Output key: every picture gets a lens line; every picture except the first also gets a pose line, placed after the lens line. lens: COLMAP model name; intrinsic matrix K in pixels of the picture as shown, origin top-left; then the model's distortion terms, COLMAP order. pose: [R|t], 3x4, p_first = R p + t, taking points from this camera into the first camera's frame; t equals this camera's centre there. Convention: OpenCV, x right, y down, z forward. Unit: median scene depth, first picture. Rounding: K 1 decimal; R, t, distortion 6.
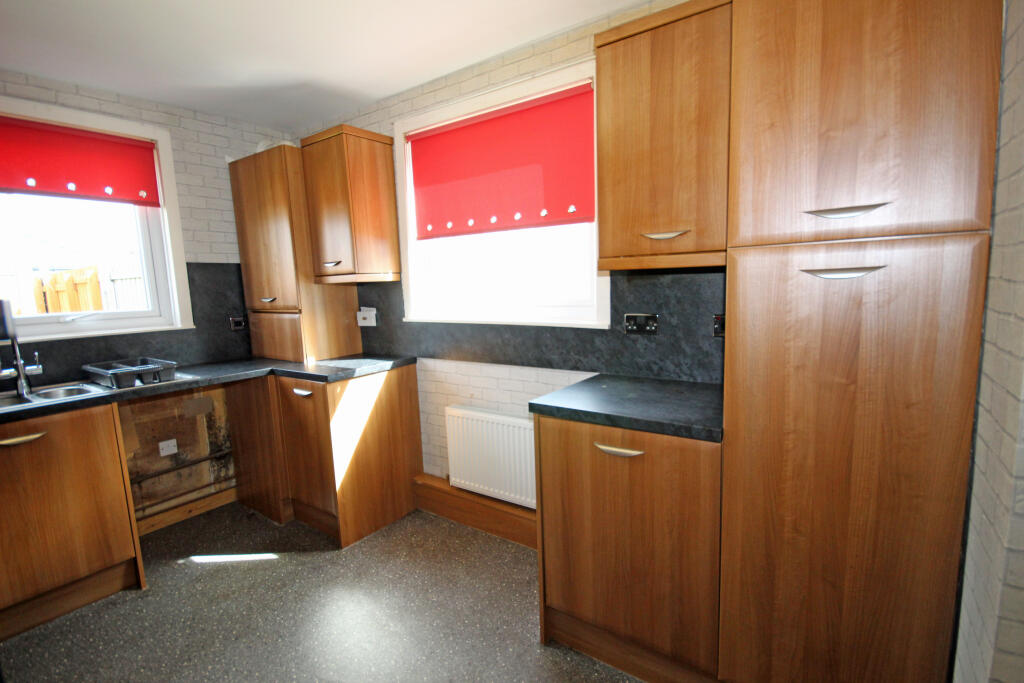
lens RADIAL K [[471.6, 0, 519.4], [0, 471.6, 344.7], [0, 0, 1]] dist [-0.001092, -0.000349]
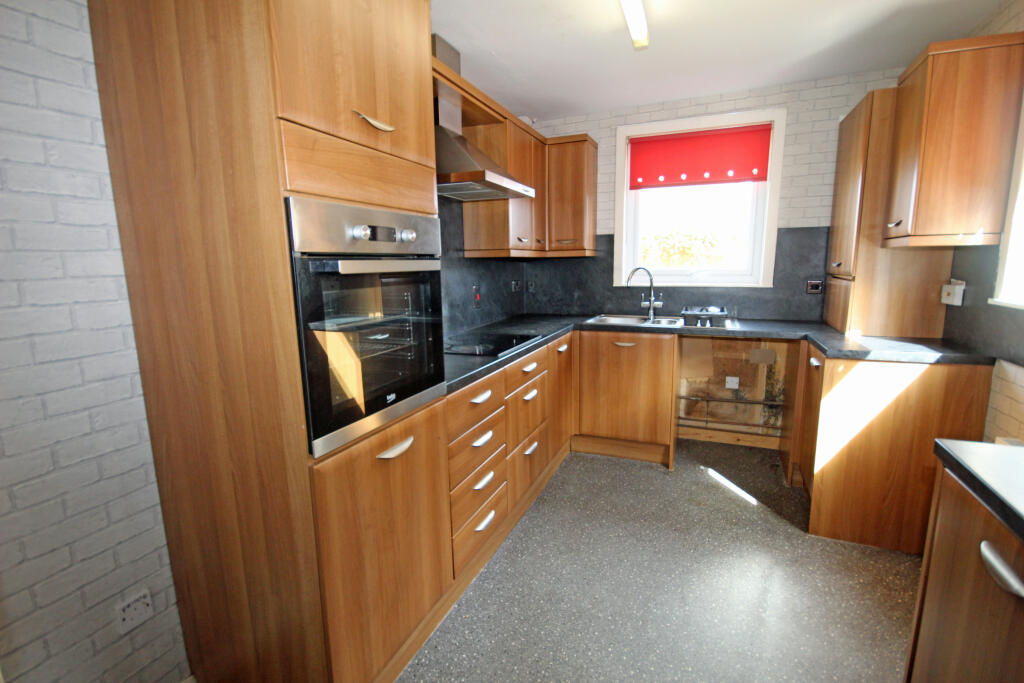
lens RADIAL K [[471.6, 0, 519.4], [0, 471.6, 344.7], [0, 0, 1]] dist [-0.001092, -0.000349]
pose [[0.210313, 0.200823, -0.956786, 0.293513], [-0.119920, 0.976583, 0.178619, -0.031079], [0.970251, 0.077172, 0.229470, 0.172359]]
